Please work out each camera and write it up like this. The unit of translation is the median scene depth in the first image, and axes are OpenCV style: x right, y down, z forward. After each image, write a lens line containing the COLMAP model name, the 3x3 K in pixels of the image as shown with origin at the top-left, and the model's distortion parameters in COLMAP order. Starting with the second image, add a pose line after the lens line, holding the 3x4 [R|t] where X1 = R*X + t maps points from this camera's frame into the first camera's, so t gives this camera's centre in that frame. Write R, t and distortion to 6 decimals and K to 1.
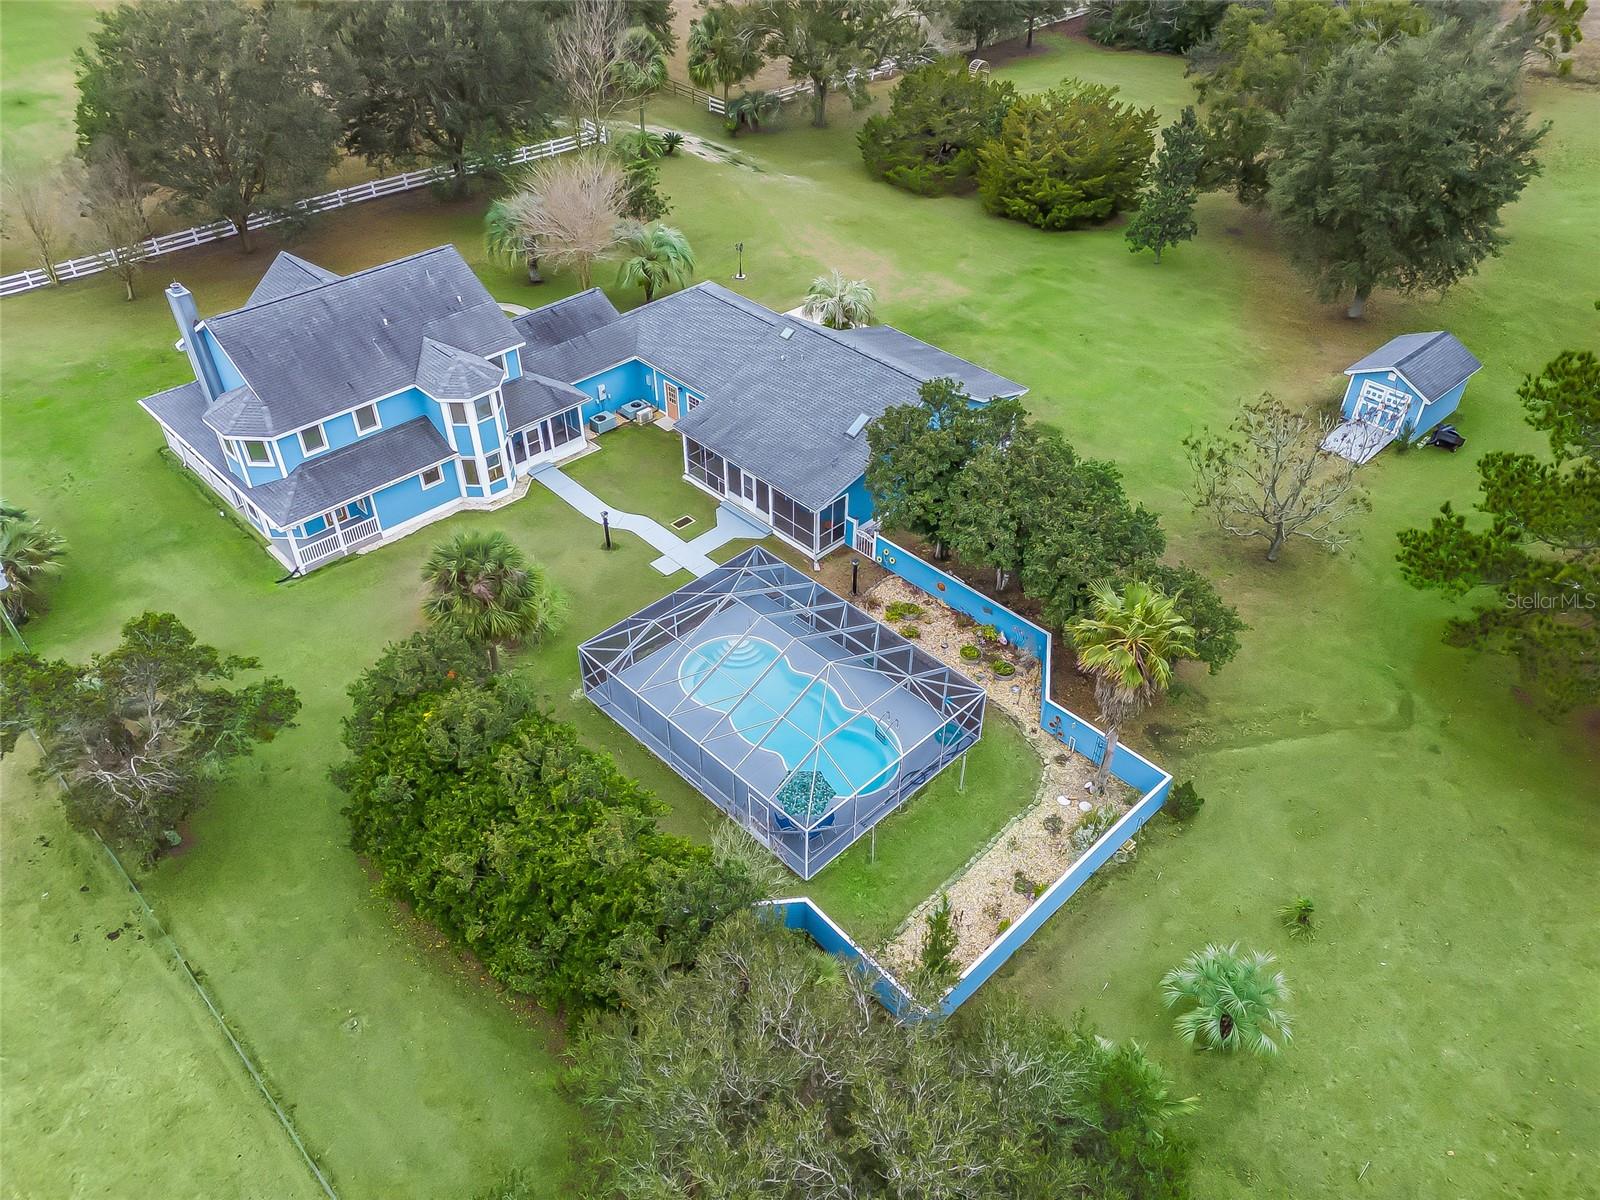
lens RADIAL K [[1134.9, 0, 837.6], [0, 1134.9, 601.9], [0, 0, 1]] dist [0.076873, -0.076691]
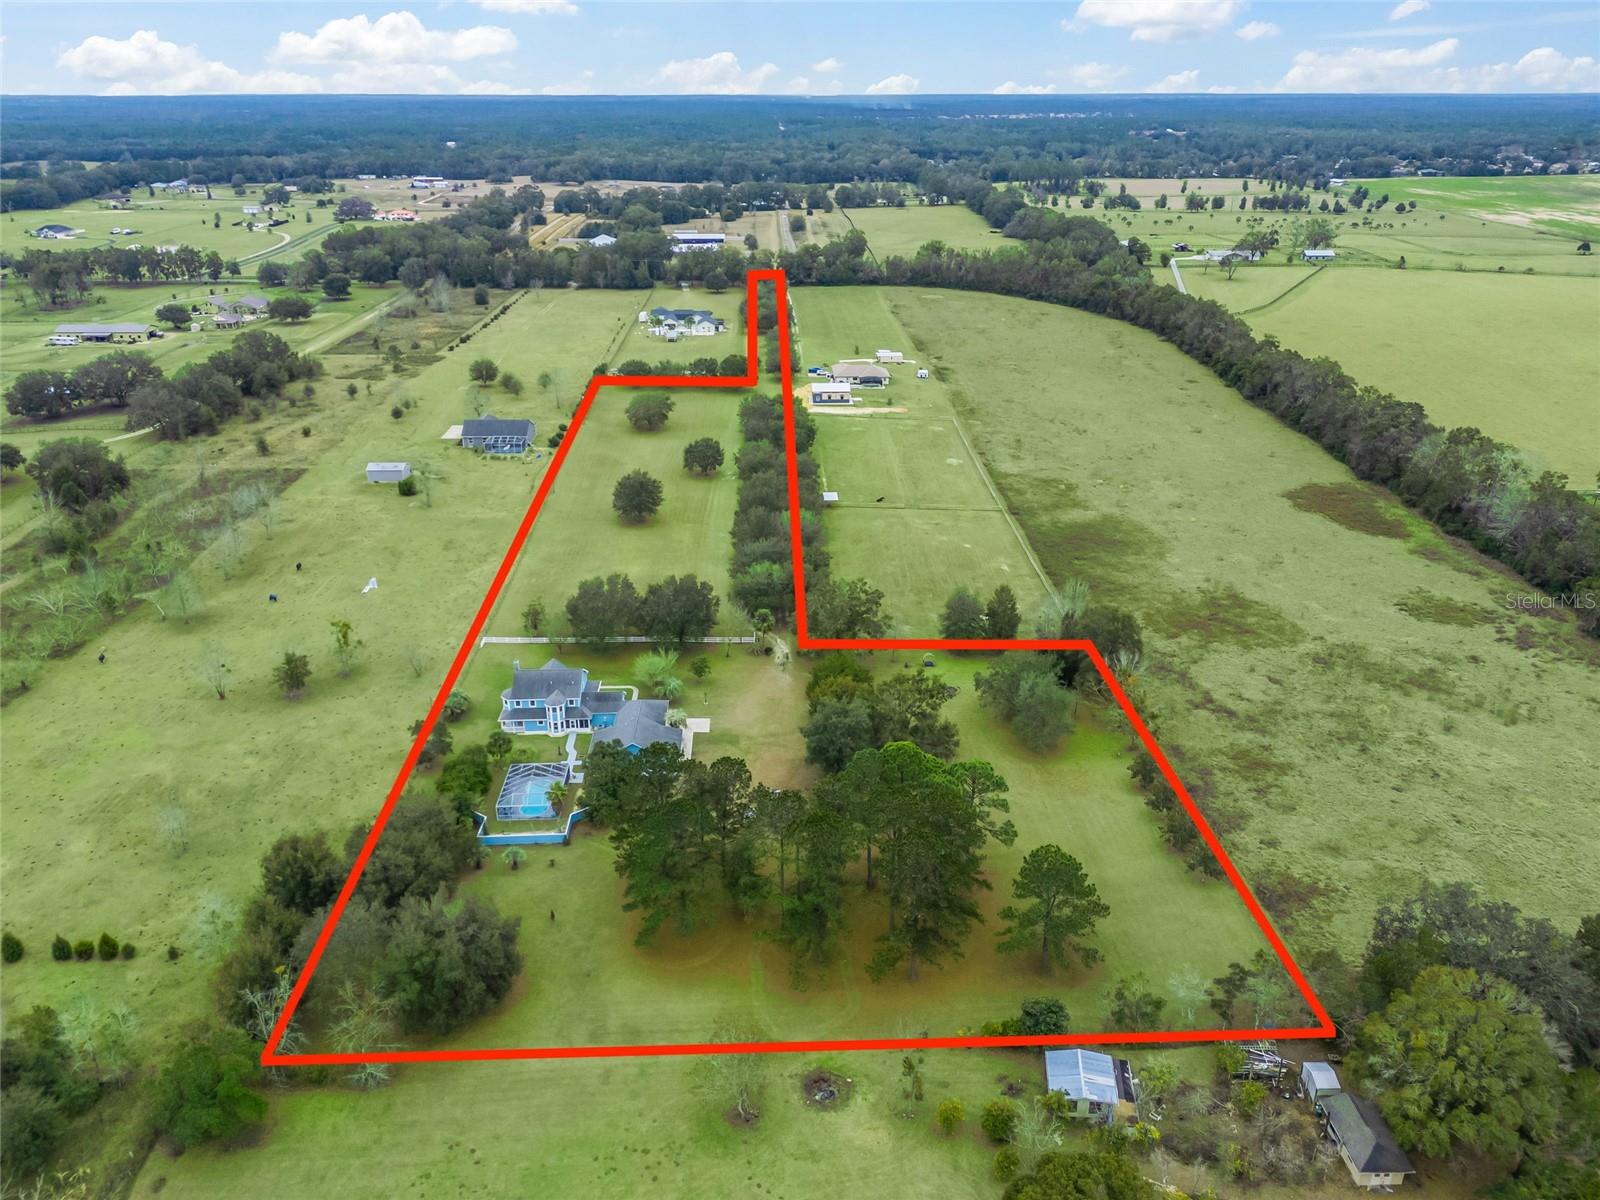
lens RADIAL K [[1134.9, 0, 837.6], [0, 1134.9, 601.9], [0, 0, 1]] dist [0.076873, -0.076691]
pose [[0.735879, 0.274069, -0.619167, 2.725372], [-0.432102, 0.894100, -0.117787, -0.466024], [0.521315, 0.354220, 0.776375, -1.647286]]
